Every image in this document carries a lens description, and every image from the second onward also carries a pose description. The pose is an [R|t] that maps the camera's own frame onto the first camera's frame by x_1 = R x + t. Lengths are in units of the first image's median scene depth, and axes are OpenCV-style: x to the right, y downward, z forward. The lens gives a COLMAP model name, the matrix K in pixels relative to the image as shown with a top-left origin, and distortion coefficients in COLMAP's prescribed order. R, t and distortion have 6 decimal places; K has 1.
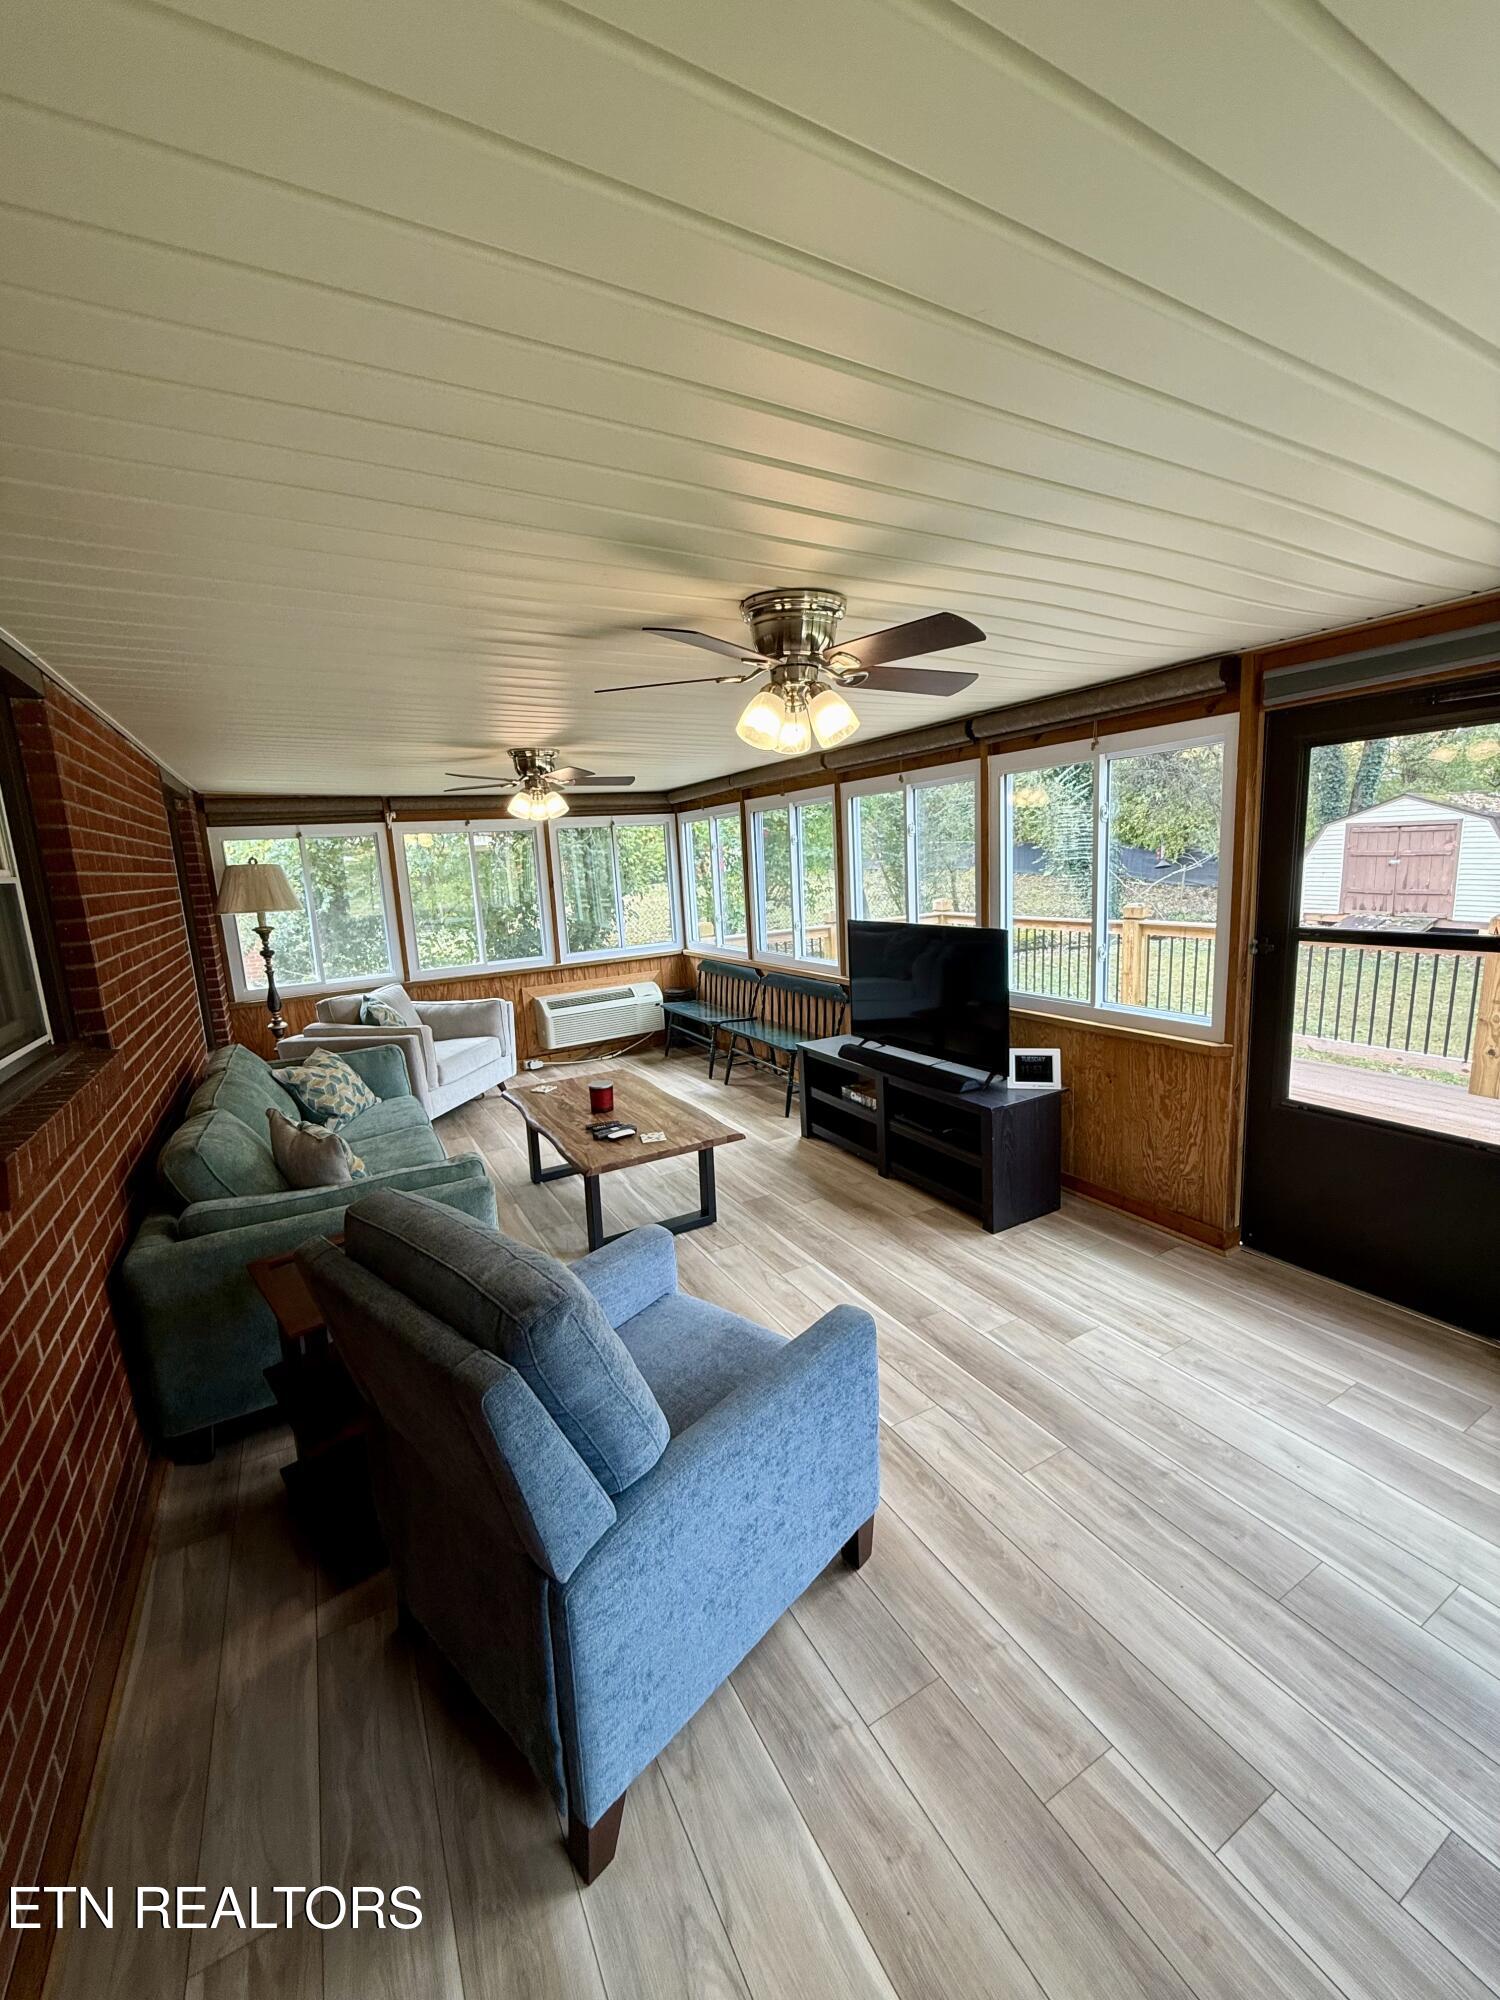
lens RADIAL K [[797.0, 0, 749.9], [0, 797.0, 990.8], [0, 0, 1]] dist [0.001568, -0.000285]
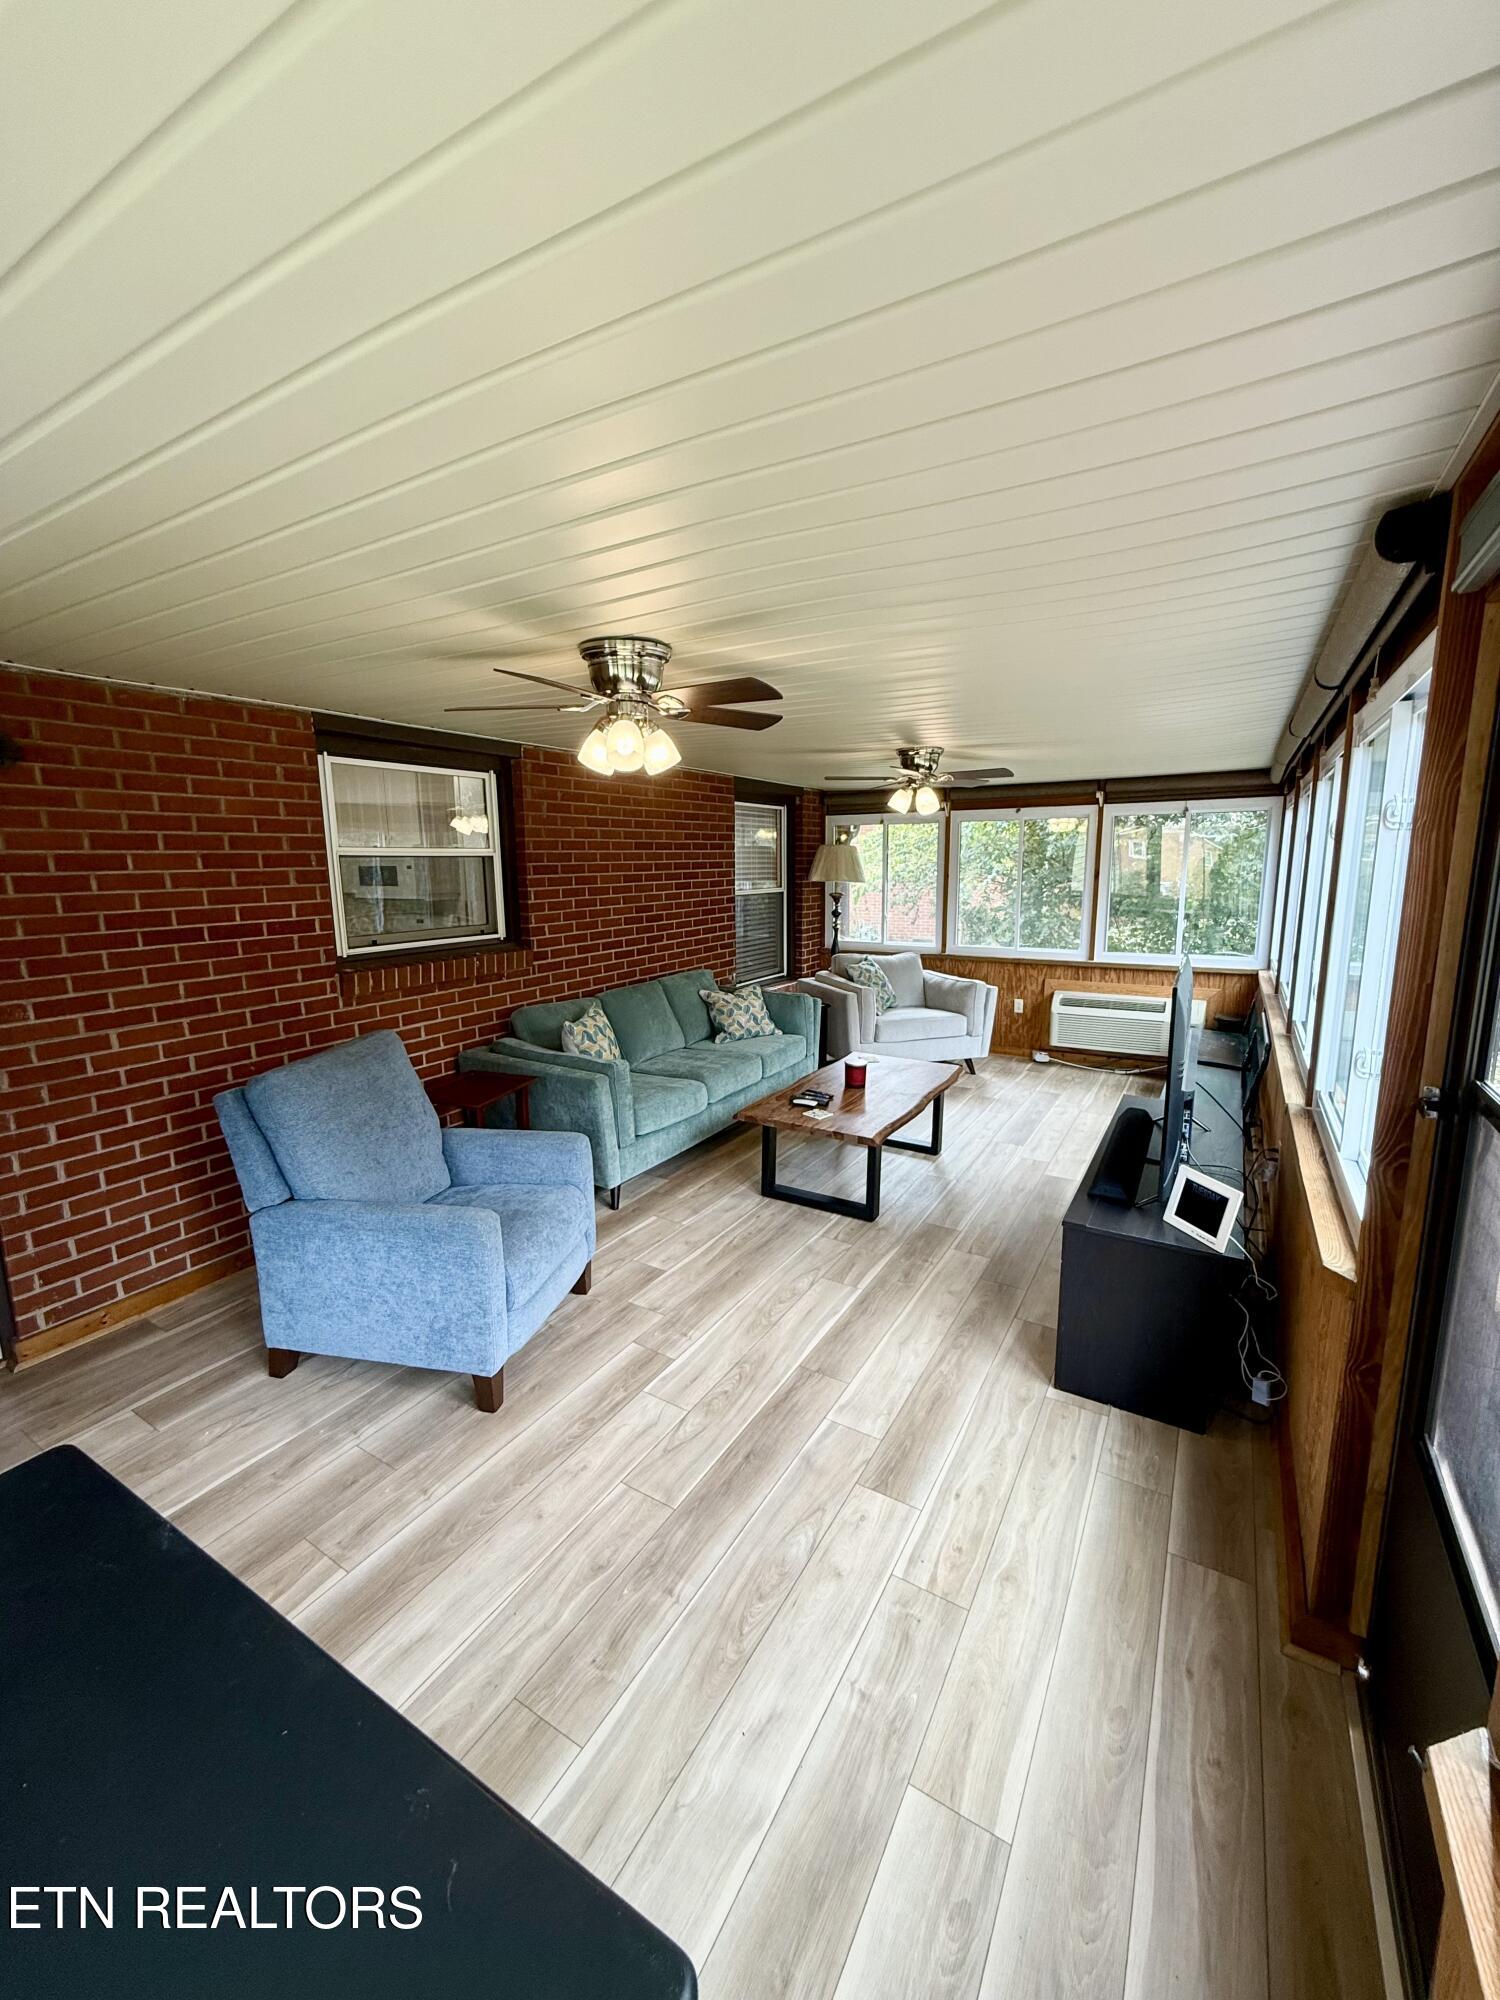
lens RADIAL K [[797.0, 0, 749.9], [0, 797.0, 990.8], [0, 0, 1]] dist [0.001568, -0.000285]
pose [[0.498407, 0.191659, -0.845492, 0.723668], [-0.164294, 0.978465, 0.124953, -0.101620], [0.851233, 0.076632, 0.519162, 0.349290]]
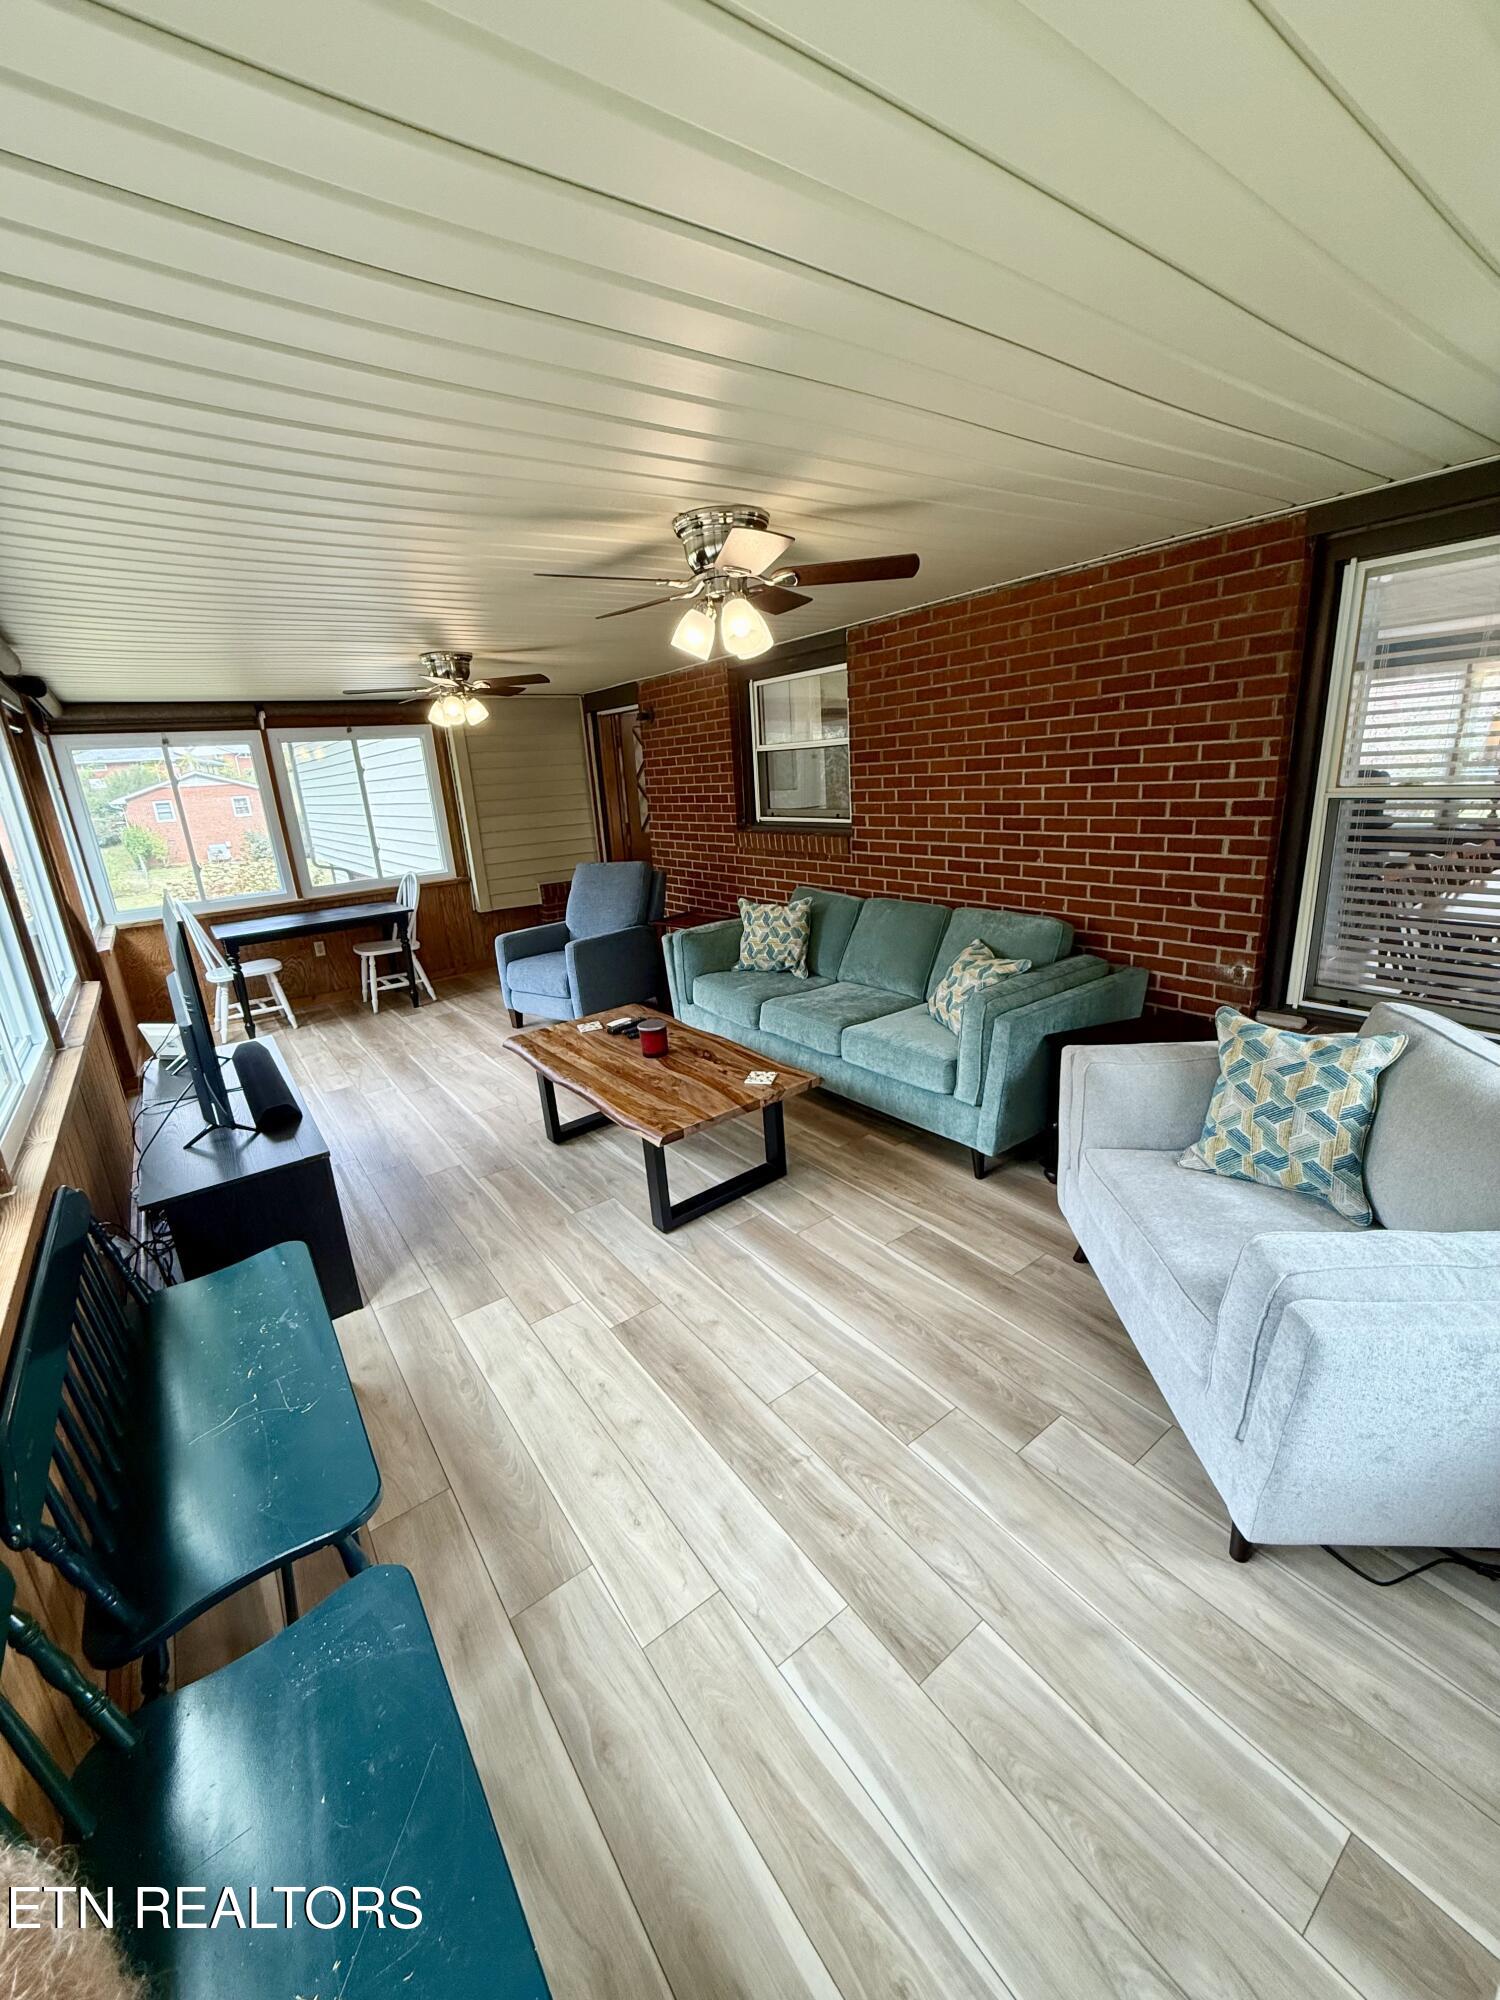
lens RADIAL K [[797.0, 0, 749.9], [0, 797.0, 990.8], [0, 0, 1]] dist [0.001568, -0.000285]
pose [[-0.984876, 0.149763, -0.087118, -0.254234], [0.097467, 0.894624, 0.436060, -0.317288], [0.143243, 0.420975, -0.895691, 2.007541]]
